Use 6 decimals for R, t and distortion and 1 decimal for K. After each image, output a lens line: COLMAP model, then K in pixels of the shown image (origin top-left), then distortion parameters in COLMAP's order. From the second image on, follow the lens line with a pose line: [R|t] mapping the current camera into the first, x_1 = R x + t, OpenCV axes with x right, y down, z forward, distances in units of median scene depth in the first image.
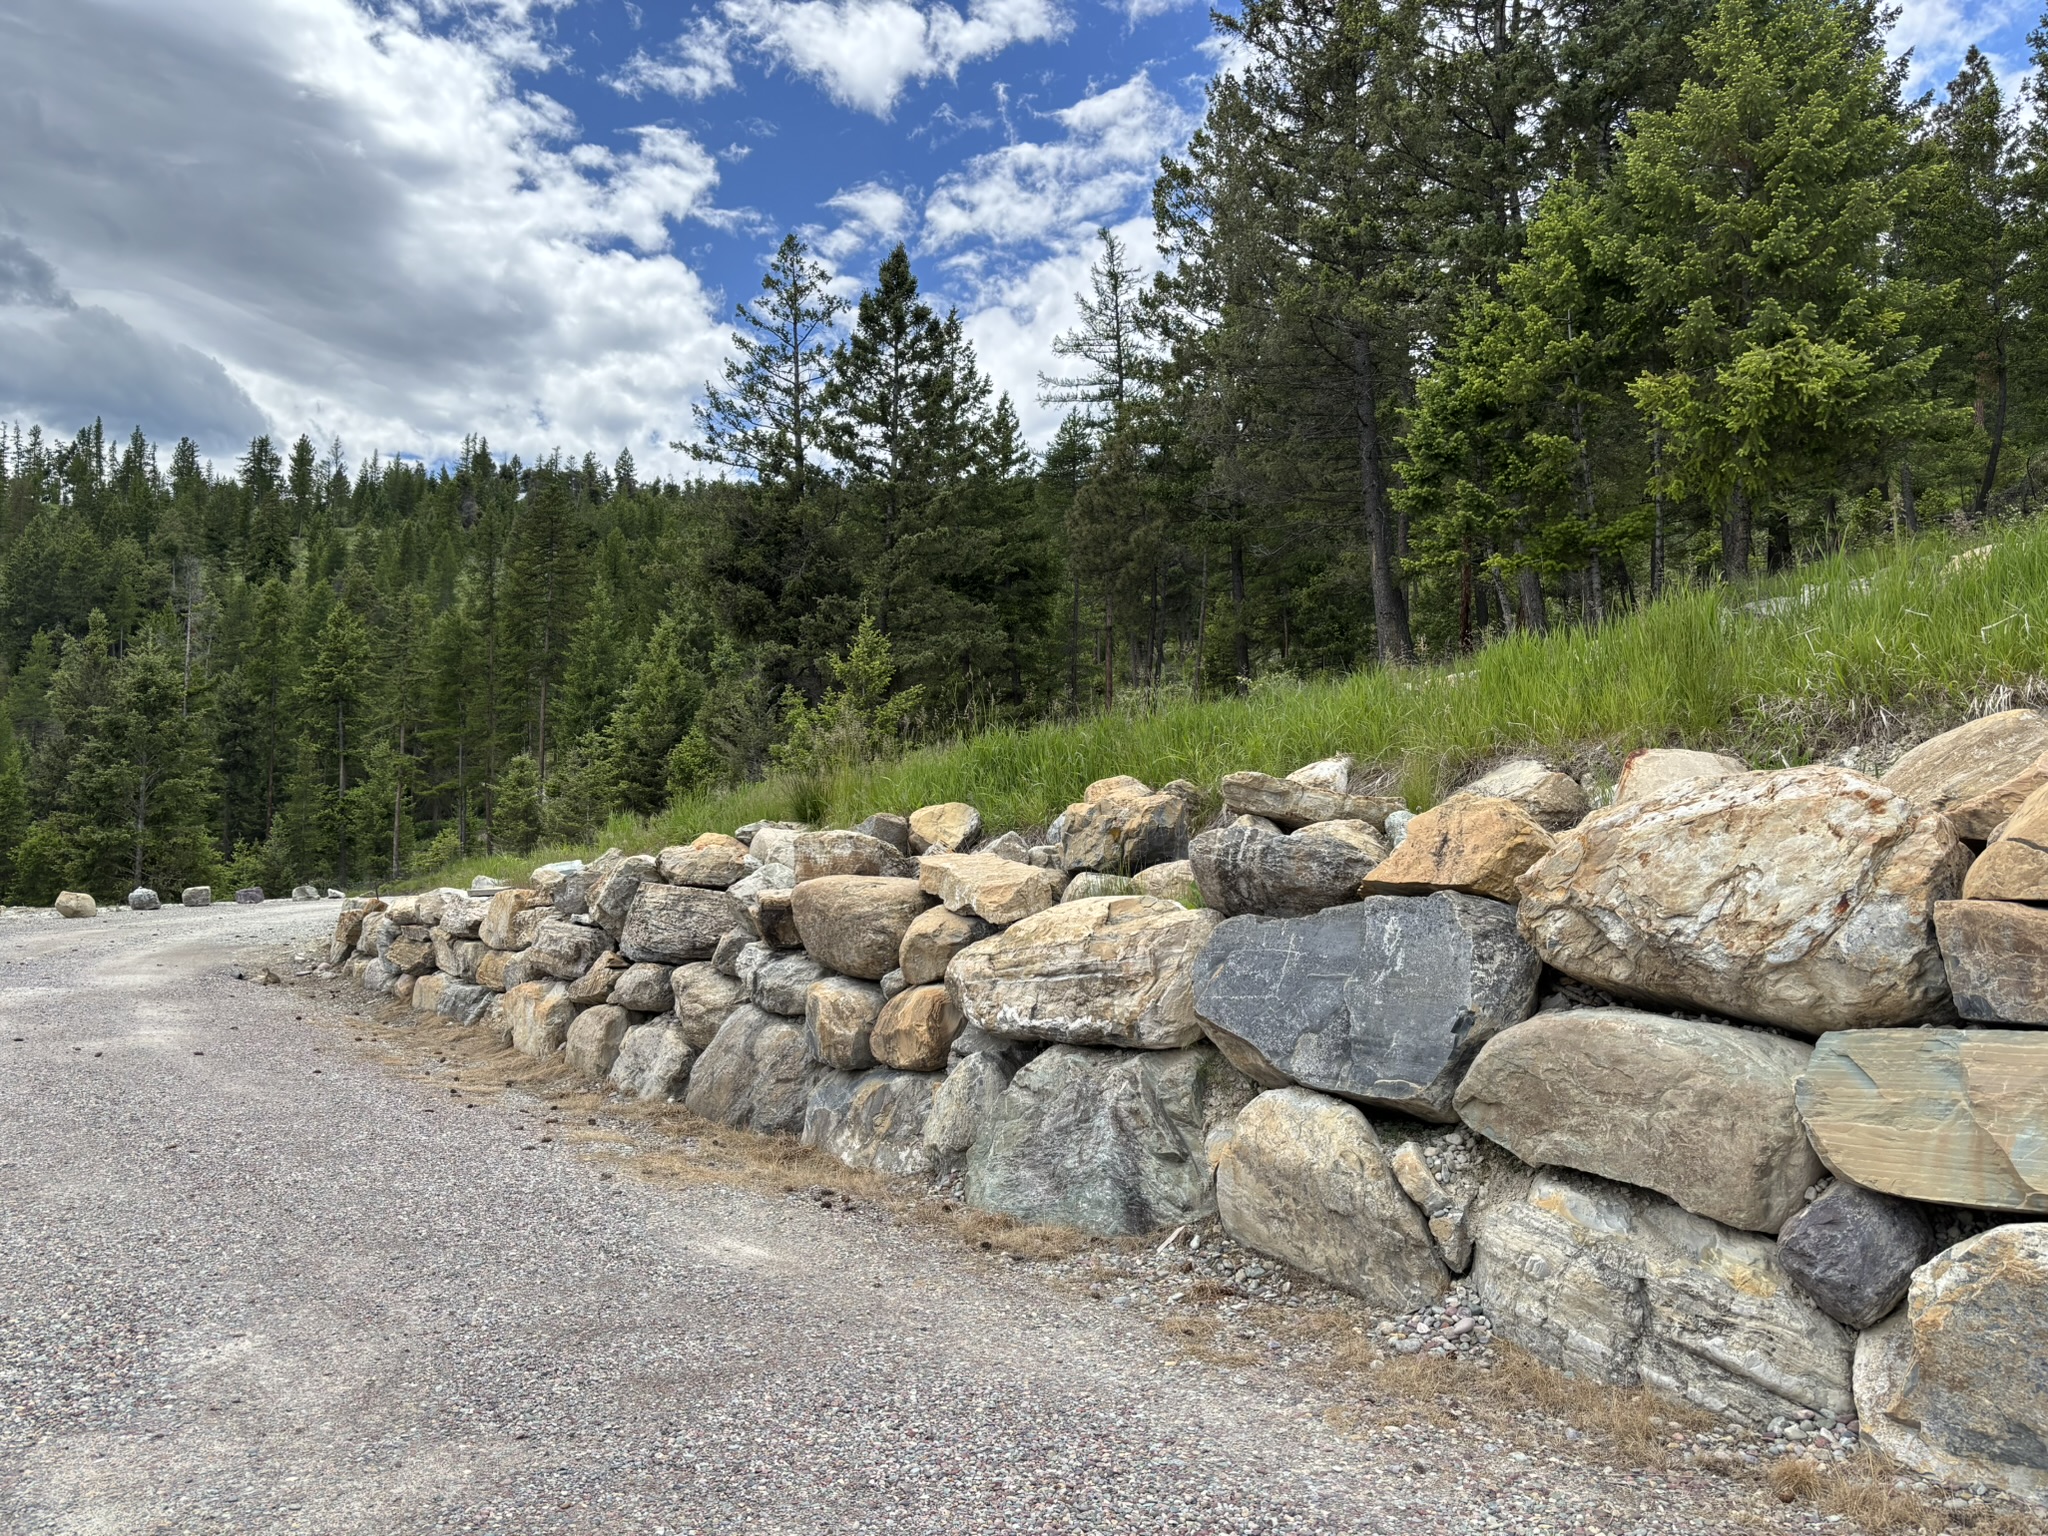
lens RADIAL K [[1564.1, 0, 911.8], [0, 1564.1, 723.0], [0, 0, 1]] dist [0.045861, -0.044594]
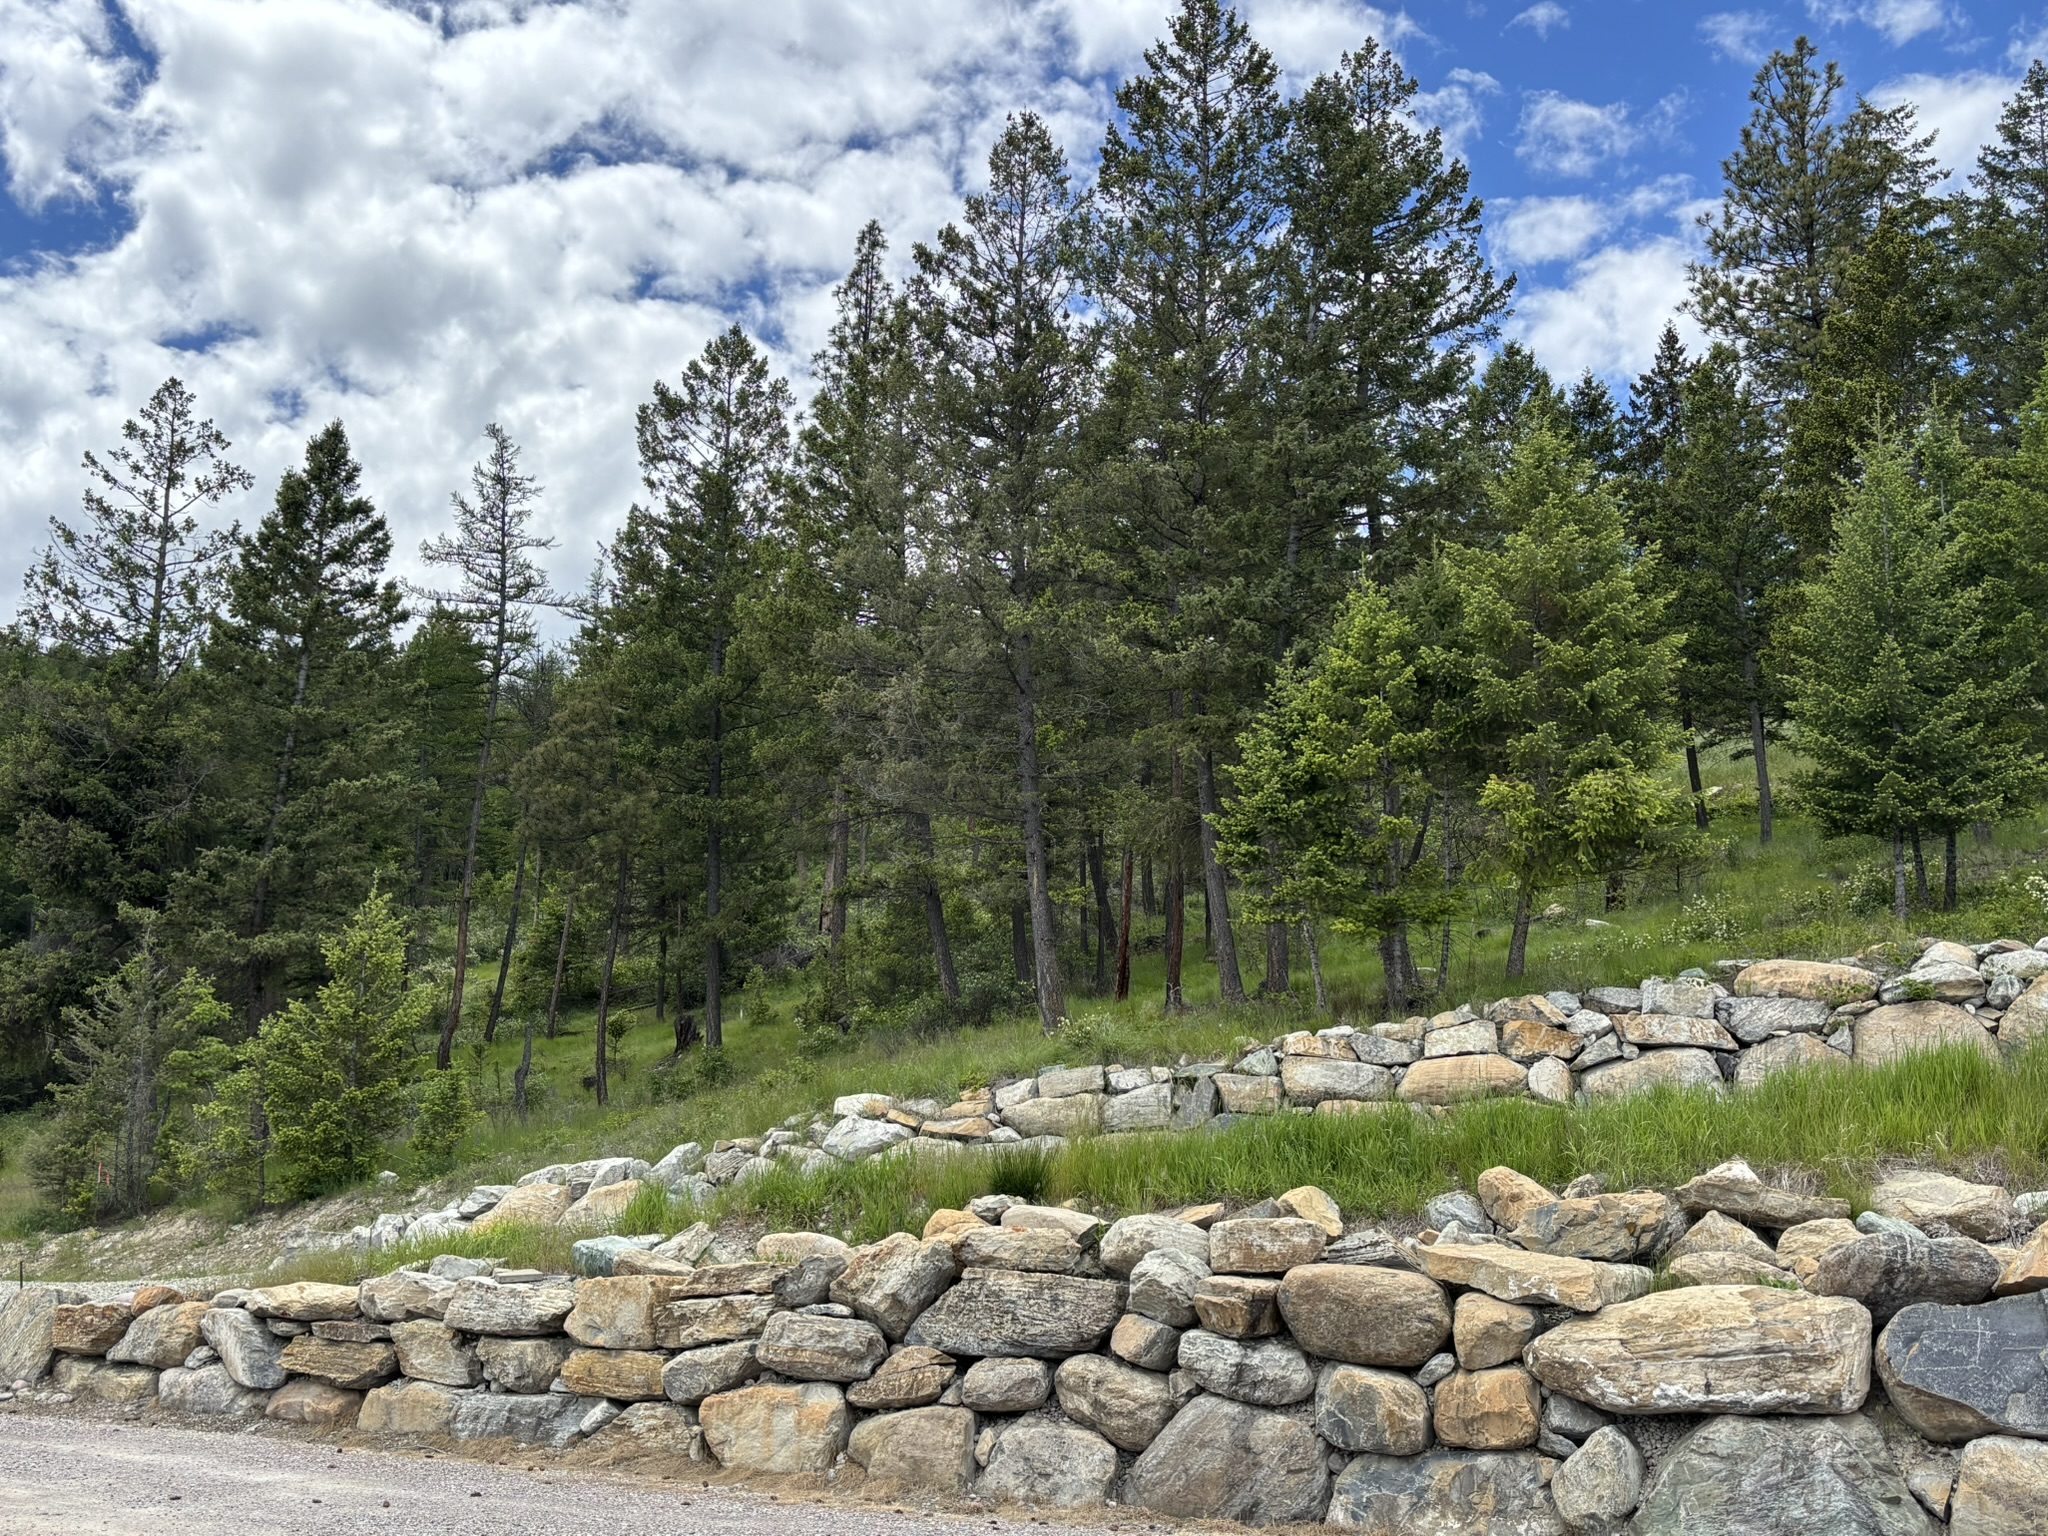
lens RADIAL K [[1872.8, 0, 1082.2], [0, 1872.8, 758.5], [0, 0, 1]] dist [0.016484, 0.000000]
pose [[0.875040, 0.105515, 0.472410, -0.885221], [-0.040063, 0.988391, -0.146555, -0.051189], [-0.482390, 0.109315, 0.869109, -0.059370]]
